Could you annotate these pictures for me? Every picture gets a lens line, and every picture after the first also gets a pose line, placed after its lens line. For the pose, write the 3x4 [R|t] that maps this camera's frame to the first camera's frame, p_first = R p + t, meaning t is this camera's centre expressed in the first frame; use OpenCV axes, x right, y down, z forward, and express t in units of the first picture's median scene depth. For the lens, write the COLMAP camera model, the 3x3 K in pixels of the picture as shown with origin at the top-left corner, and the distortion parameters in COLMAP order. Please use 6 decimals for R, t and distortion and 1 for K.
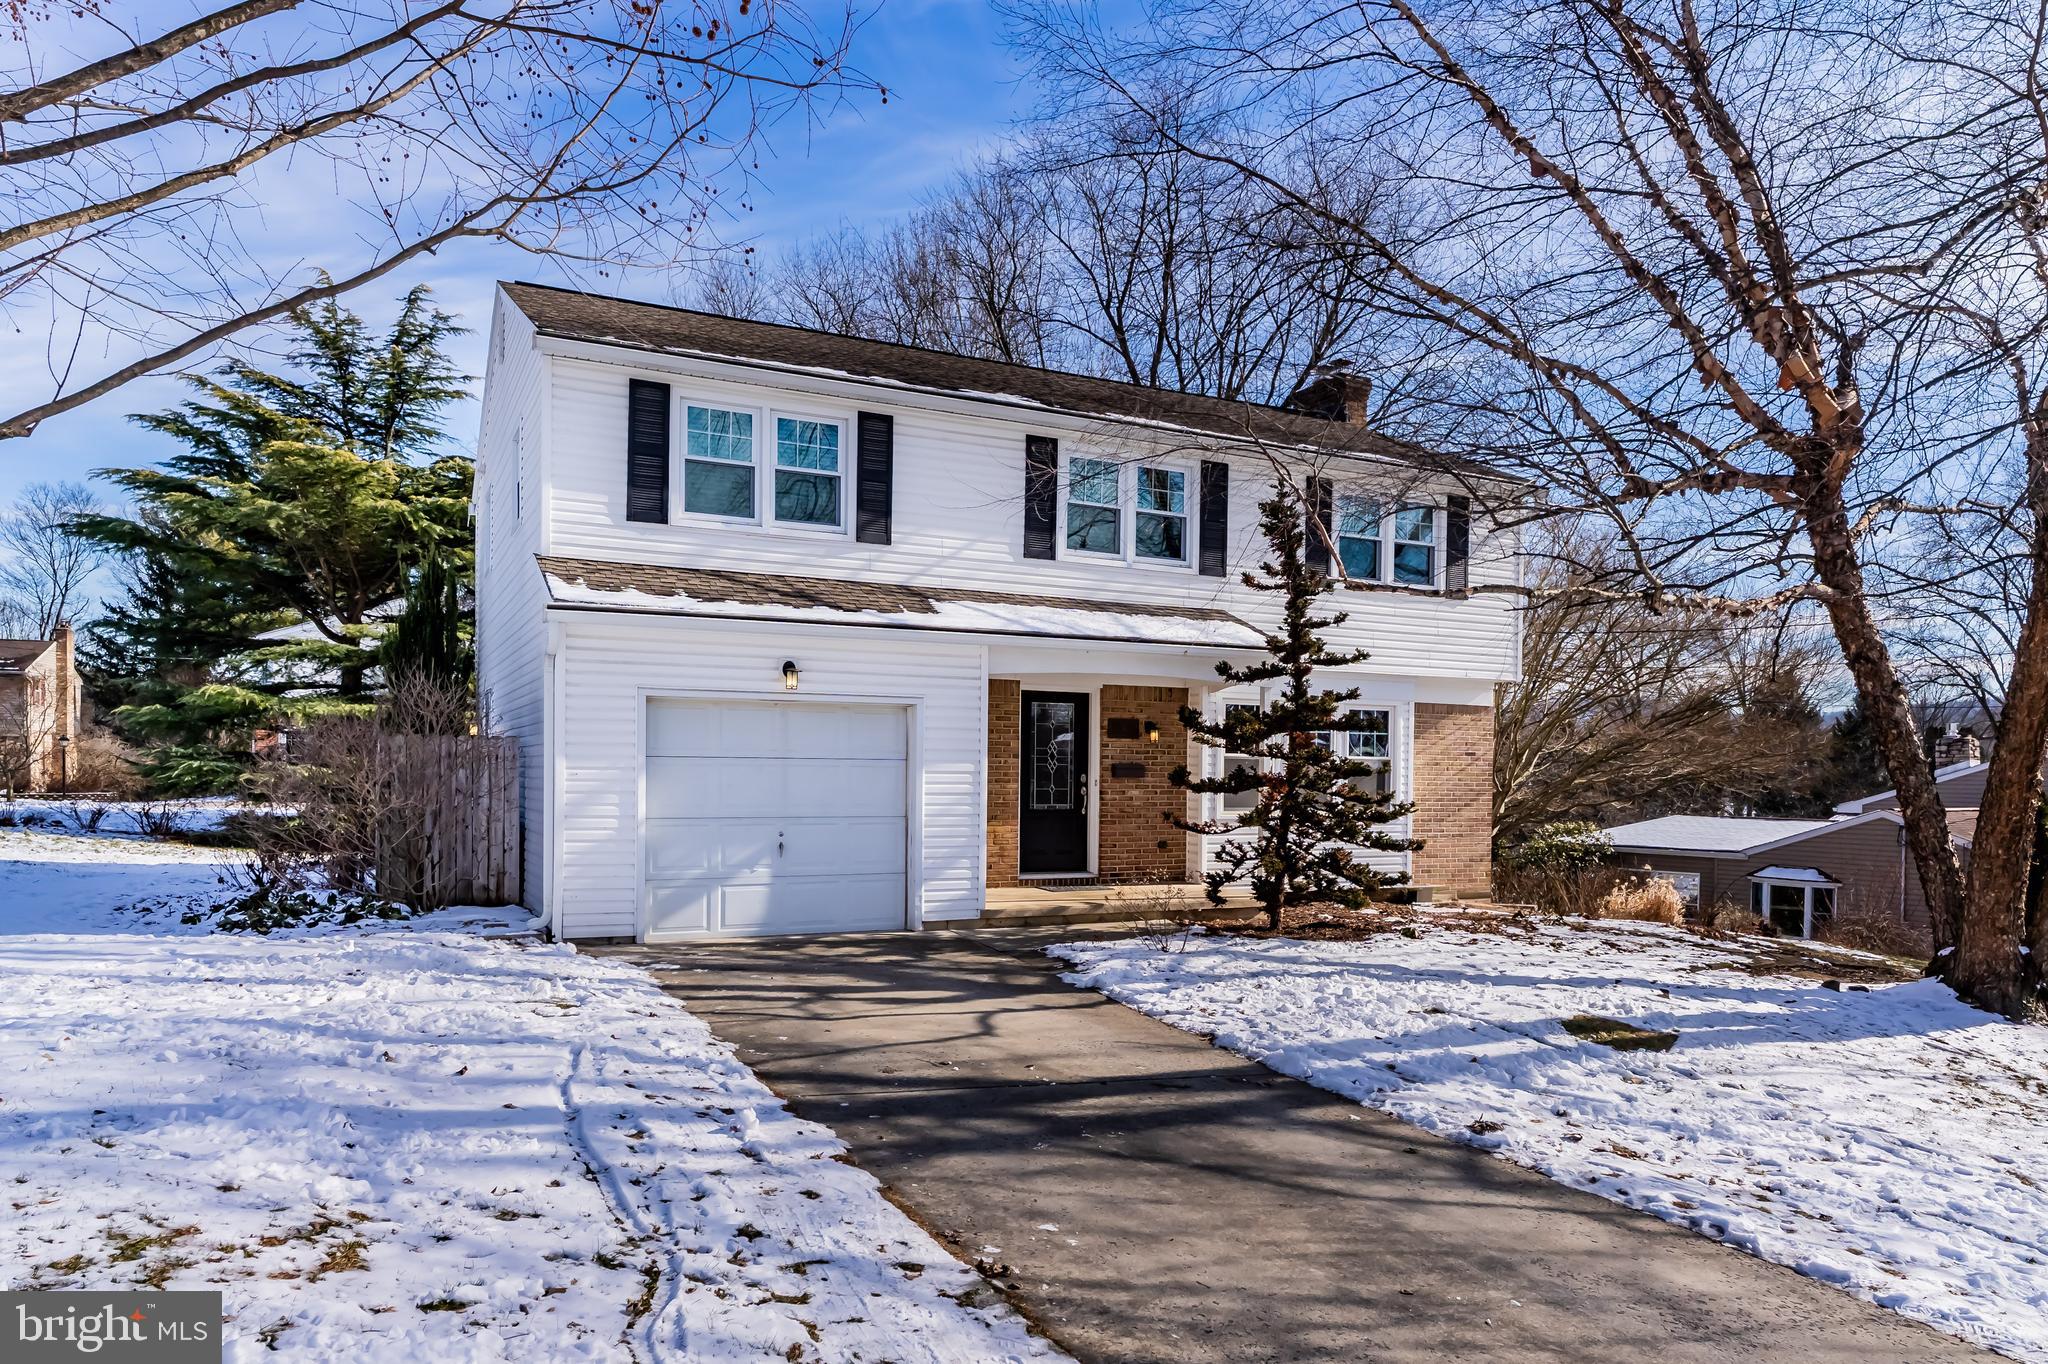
lens RADIAL K [[1095.5, 0, 1024.0], [0, 1095.5, 682.0], [0, 0, 1]] dist [-0.000195, 0.001312]
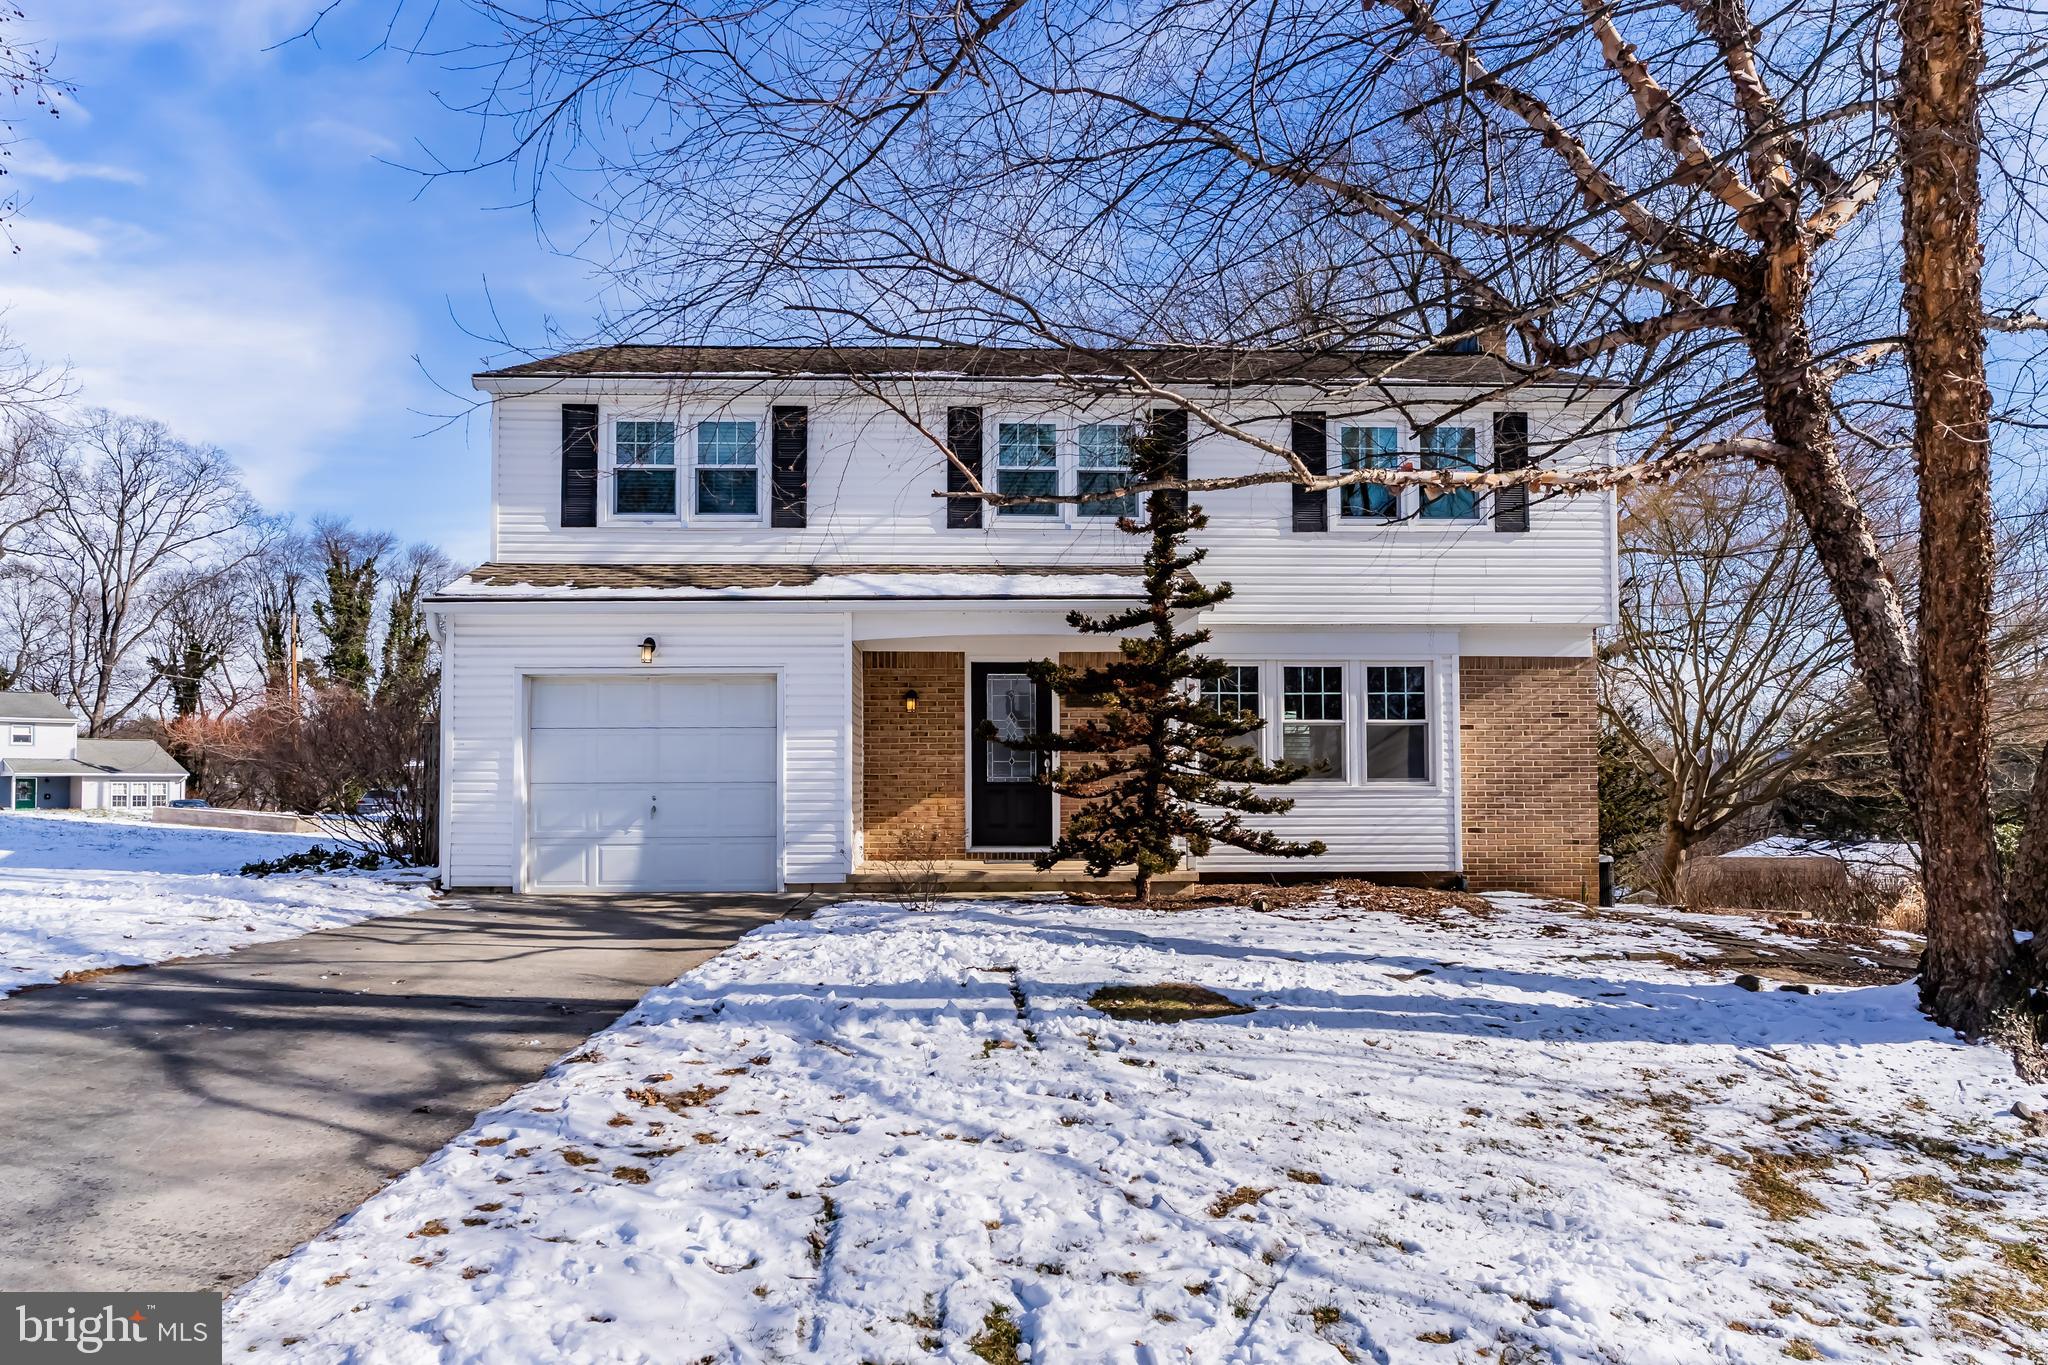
lens RADIAL K [[1049.5, 0, 1018.2], [0, 1049.5, 673.1], [0, 0, 1]] dist [-0.003679, 0.001820]
pose [[0.931632, -0.054789, -0.359249, 0.465403], [0.044841, 0.998346, -0.035971, 0.065214], [0.360626, 0.017403, 0.932548, 0.152861]]
